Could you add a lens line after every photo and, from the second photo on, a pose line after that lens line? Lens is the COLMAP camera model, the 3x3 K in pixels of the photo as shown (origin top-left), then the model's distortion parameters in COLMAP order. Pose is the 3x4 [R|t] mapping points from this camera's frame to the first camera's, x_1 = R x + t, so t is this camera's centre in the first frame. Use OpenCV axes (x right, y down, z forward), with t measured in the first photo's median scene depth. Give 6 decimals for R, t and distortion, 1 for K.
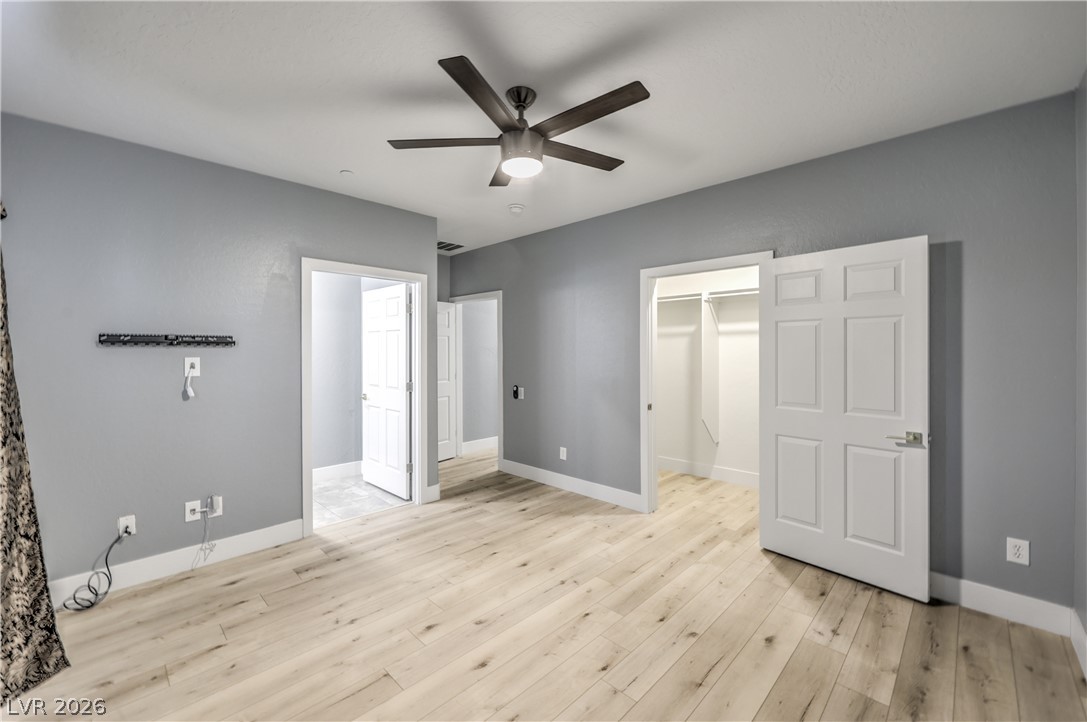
lens RADIAL K [[441.2, 0, 548.5], [0, 441.2, 355.8], [0, 0, 1]] dist [-0.000905, -0.000127]
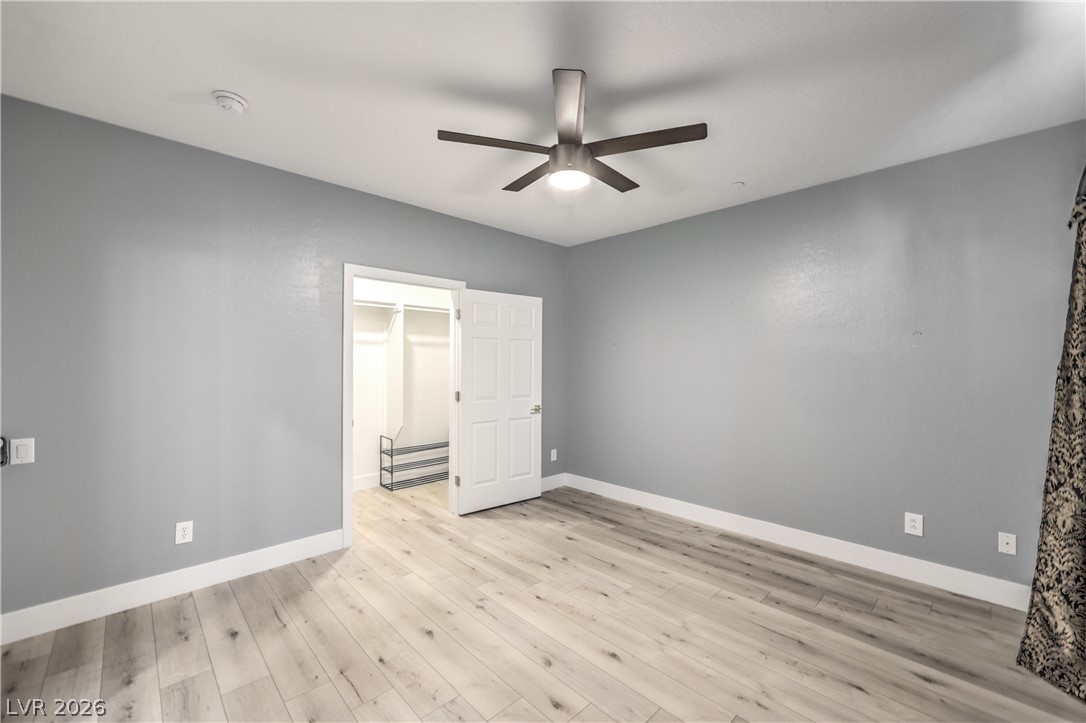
lens RADIAL K [[436.0, 0, 543.0], [0, 436.0, 361.5], [0, 0, 1]] dist [-0.001267, 0.000200]
pose [[0.035902, 0.003764, 0.999348, -0.847774], [0.010654, 0.999935, -0.004149, 0.001325], [-0.999299, 0.010796, 0.035860, 0.796077]]
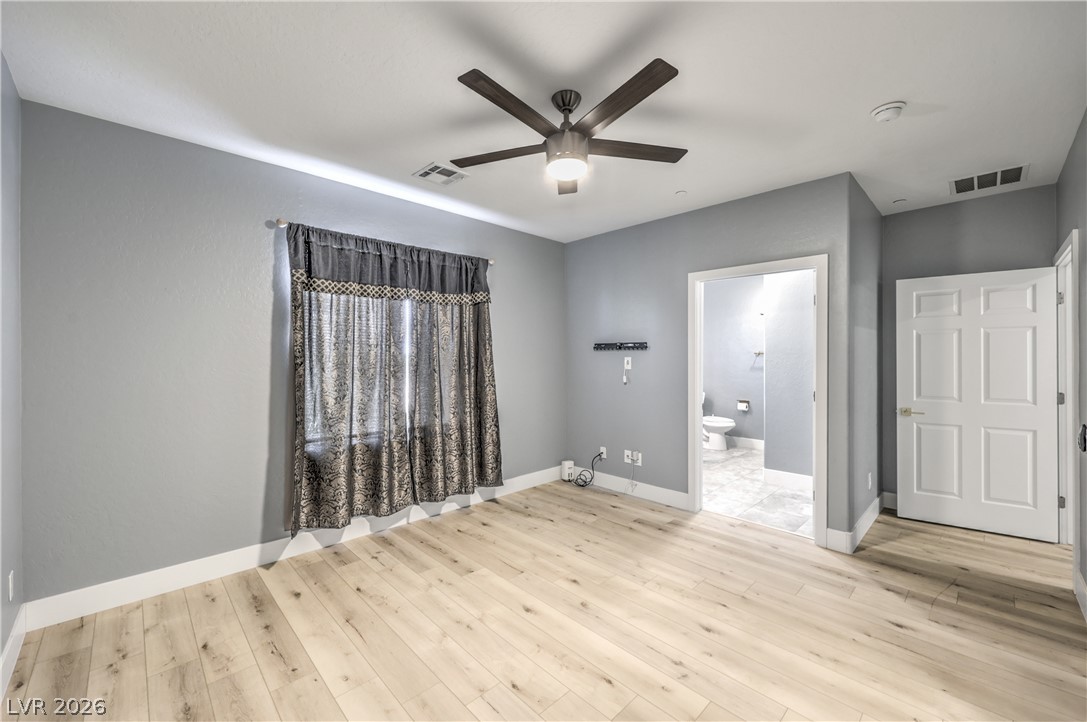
lens RADIAL K [[436.0, 0, 539.8], [0, 436.0, 363.2], [0, 0, 1]] dist [-0.000445, 0.000025]
pose [[-0.039889, 0.020207, -0.999000, 0.733199], [-0.010846, 0.999728, 0.020655, -0.002702], [0.999145, 0.011659, -0.039658, 0.759829]]
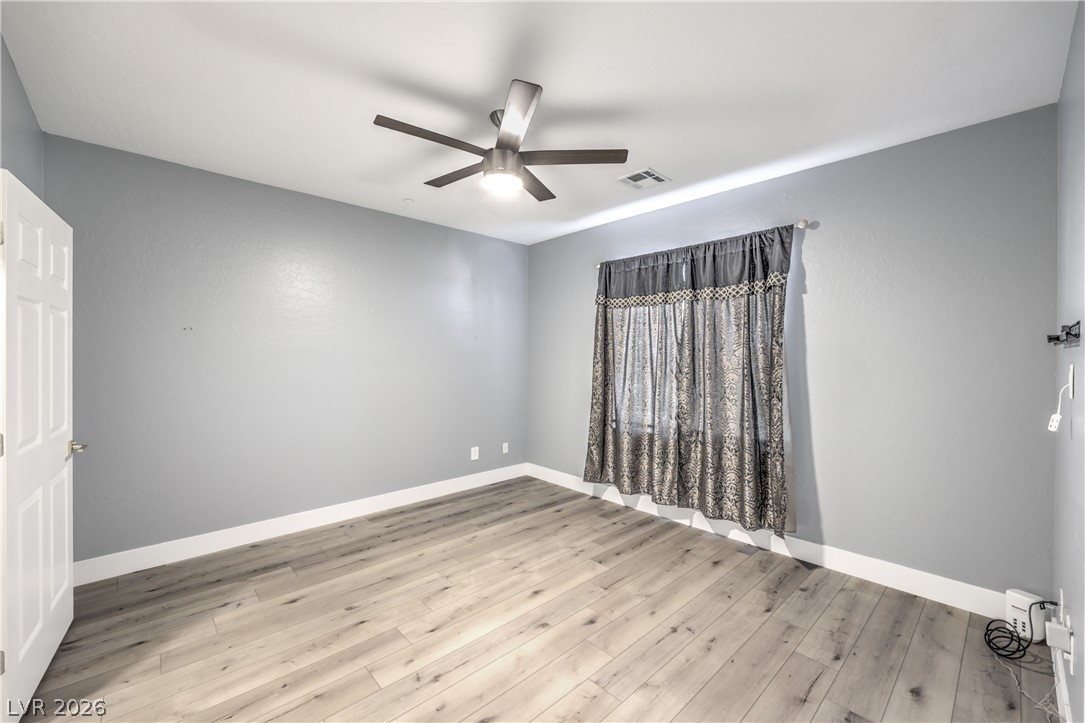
lens RADIAL K [[435.6, 0, 542.5], [0, 435.6, 361.5], [0, 0, 1]] dist [-0.001267, 0.000200]
pose [[-0.998408, -0.001878, 0.056380, -0.169578], [-0.000411, 0.999661, 0.026026, -0.013665], [-0.056410, 0.025961, -0.998070, 1.610386]]
